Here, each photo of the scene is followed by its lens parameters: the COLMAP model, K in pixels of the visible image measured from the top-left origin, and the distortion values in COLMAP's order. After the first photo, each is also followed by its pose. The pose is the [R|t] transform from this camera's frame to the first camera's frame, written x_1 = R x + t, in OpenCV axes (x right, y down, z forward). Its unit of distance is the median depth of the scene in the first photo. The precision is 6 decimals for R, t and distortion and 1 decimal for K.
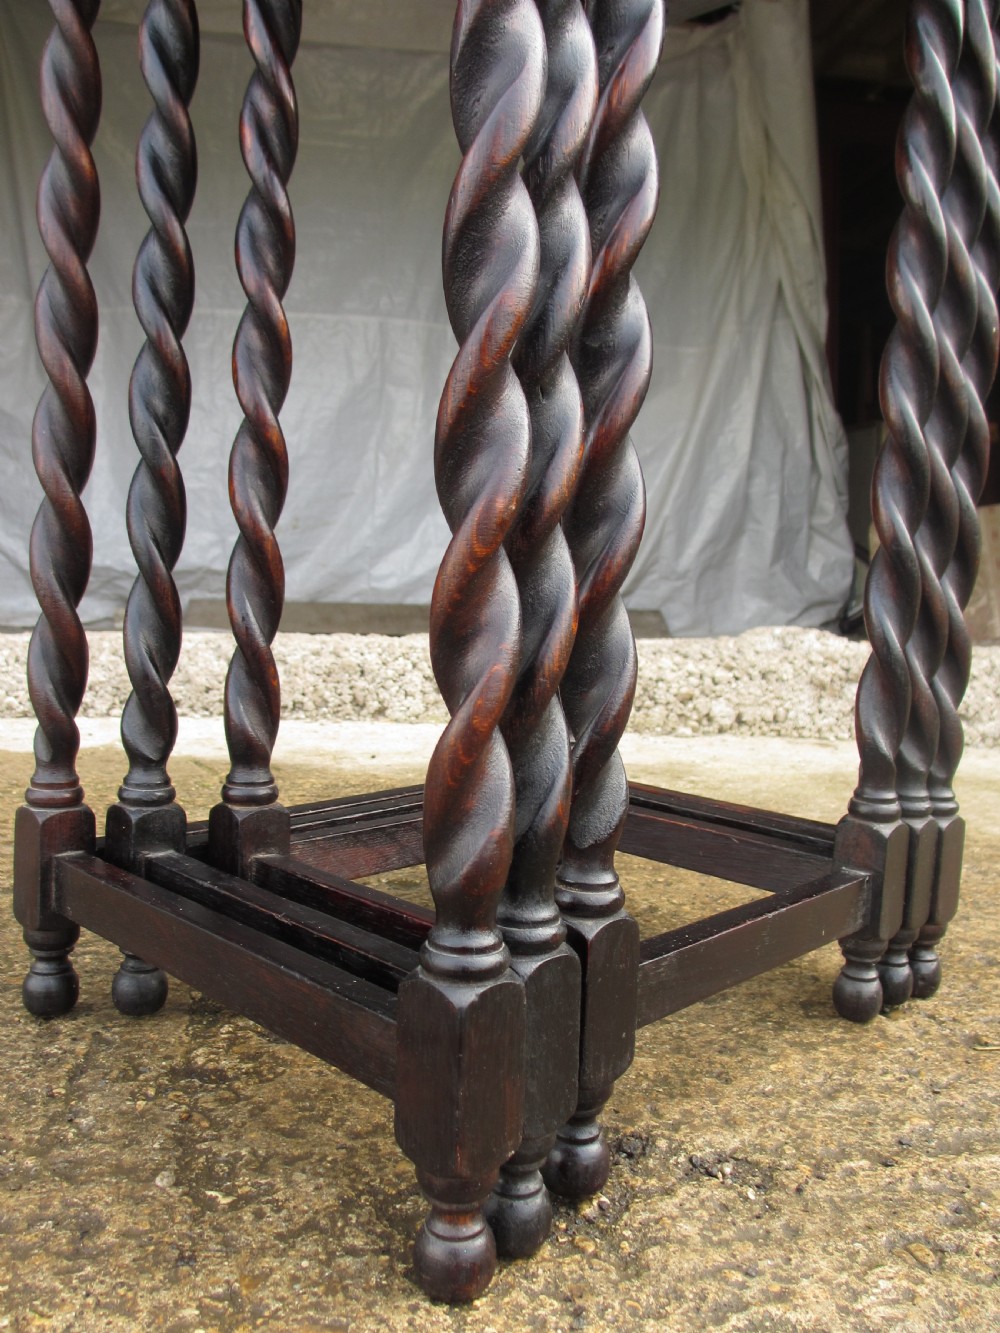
lens RADIAL K [[1126.3, 0, 500.2], [0, 1126.3, 691.0], [0, 0, 1]] dist [-0.050063, 0.017468]
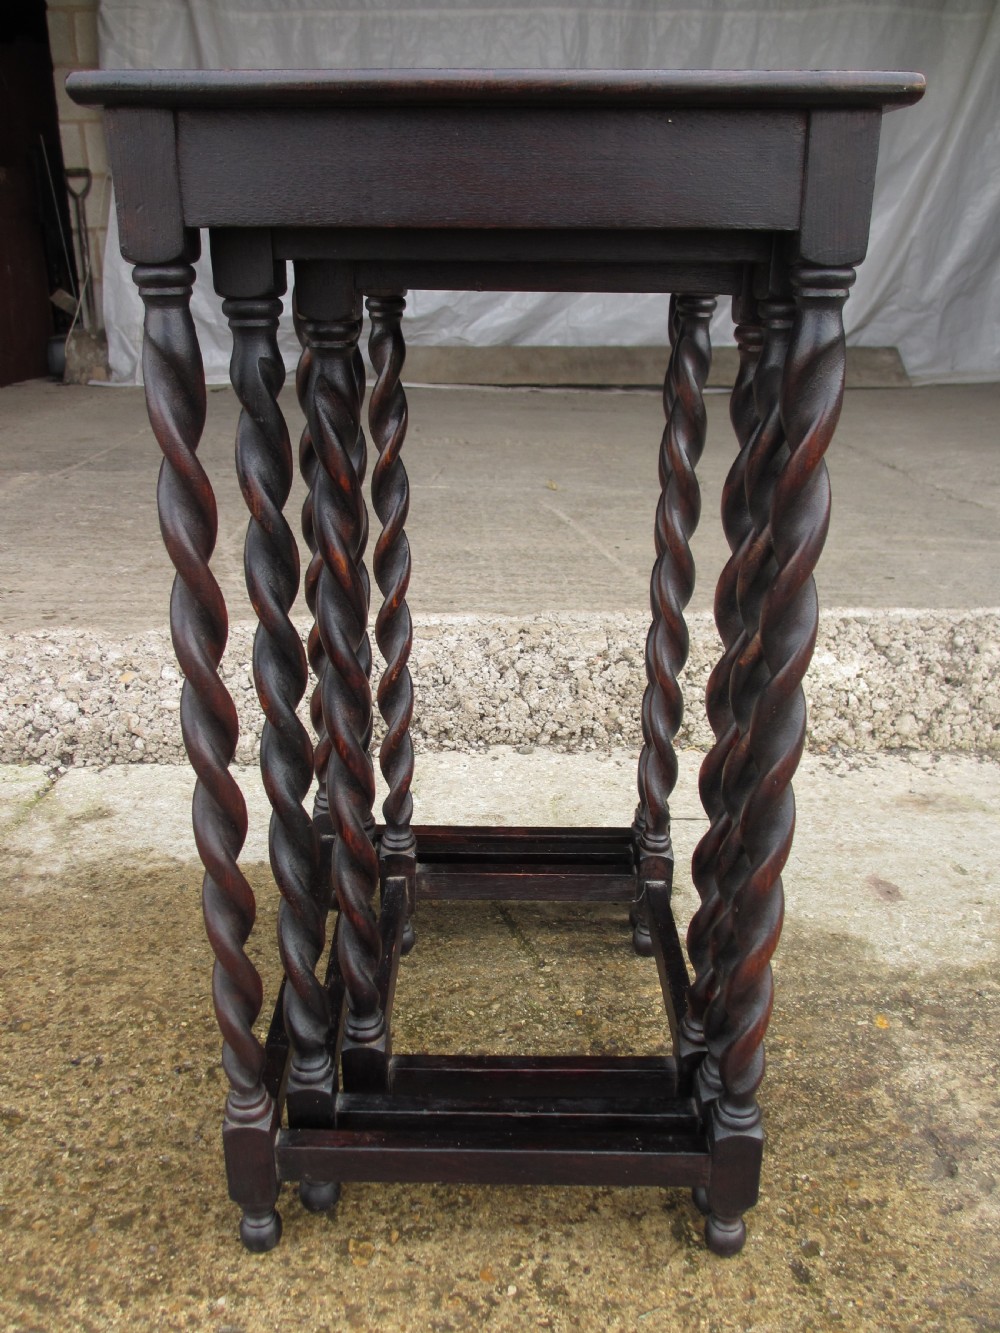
lens RADIAL K [[1126.3, 0, 496.2], [0, 1126.3, 699.3], [0, 0, 1]] dist [-0.050063, 0.017468]
pose [[0.987838, 0.032914, -0.151964, -0.121258], [0.011201, 0.959736, 0.280680, -0.251764], [0.155084, -0.278968, 0.947695, 0.199346]]
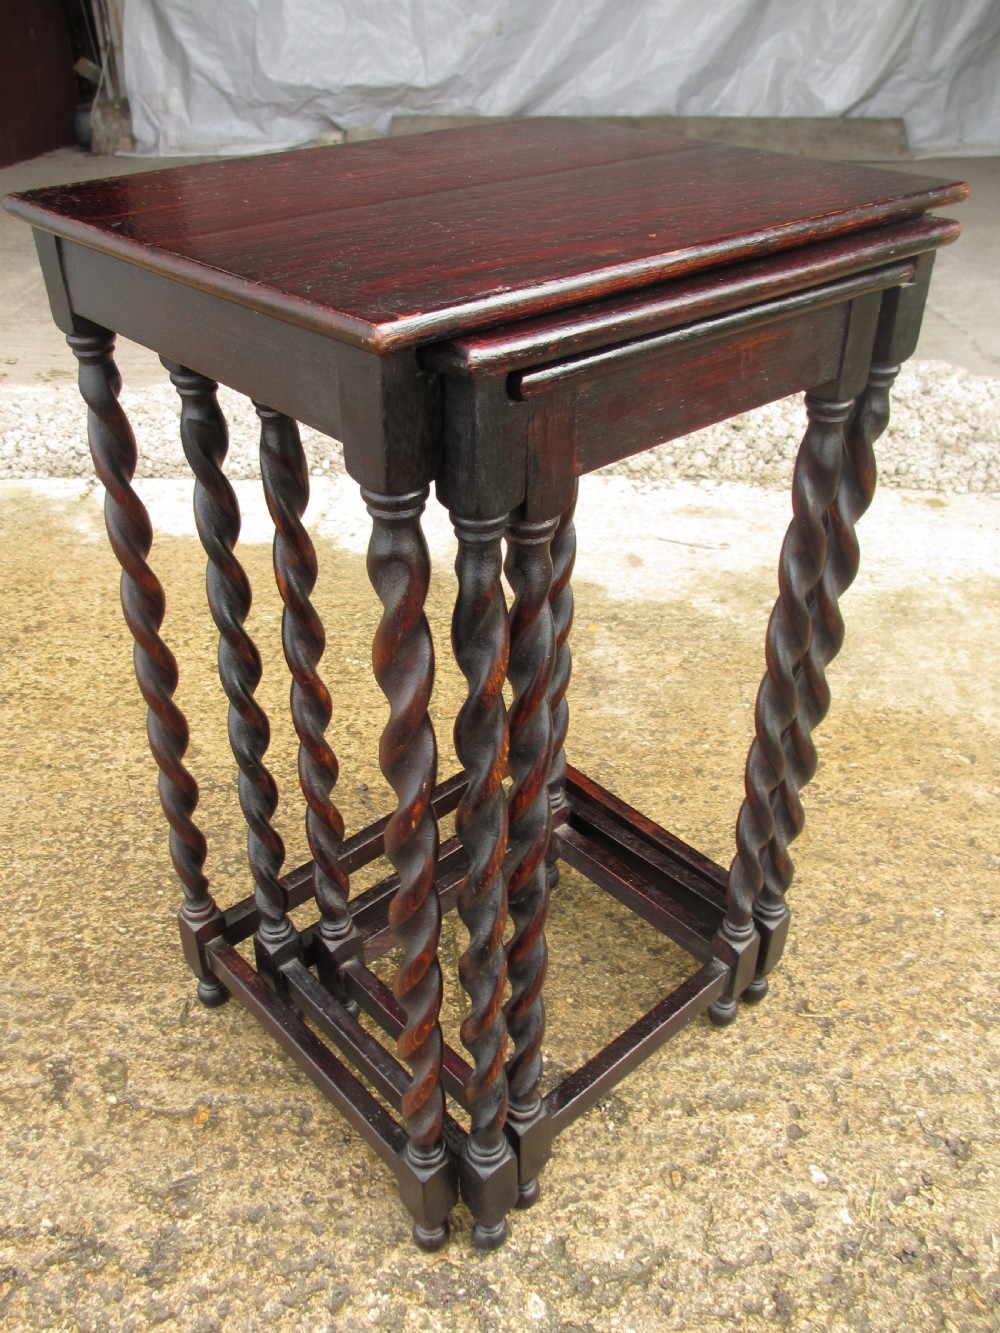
lens RADIAL K [[1126.3, 0, 486.1], [0, 1126.3, 674.7], [0, 0, 1]] dist [-0.050063, 0.017468]
pose [[0.979055, 0.081411, -0.186609, 0.080820], [0.009989, 0.896260, 0.443416, -0.312596], [0.203349, -0.435992, 0.876675, -0.128067]]
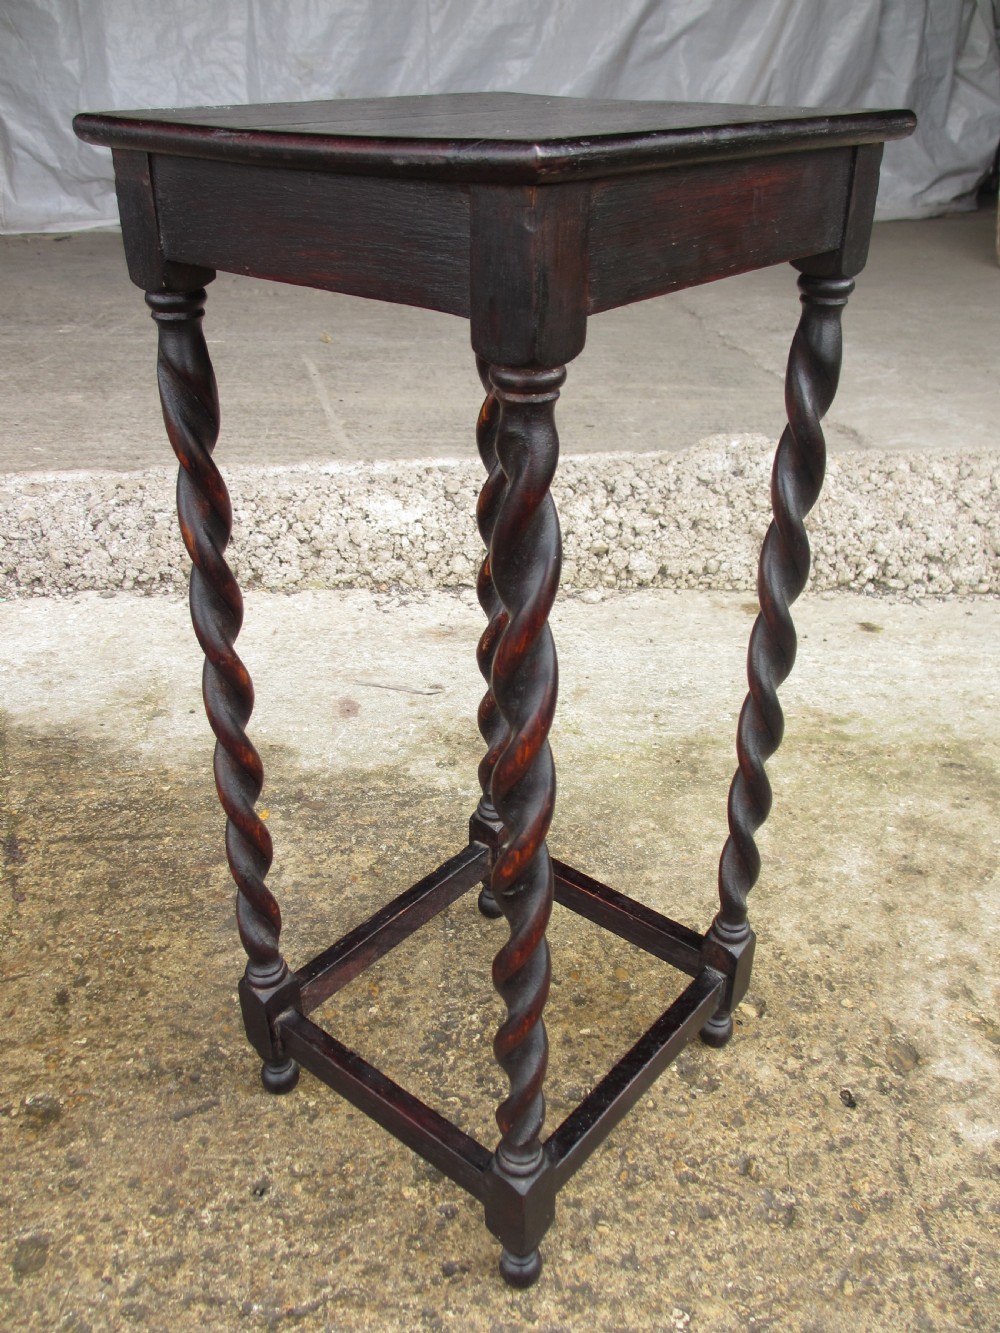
lens RADIAL K [[1126.3, 0, 486.5], [0, 1126.3, 695.4], [0, 0, 1]] dist [-0.050063, 0.017468]
pose [[0.992676, 0.030699, -0.116843, 0.198652], [0.018800, 0.916137, 0.400424, -0.268245], [0.119337, -0.399688, 0.908850, 0.149669]]
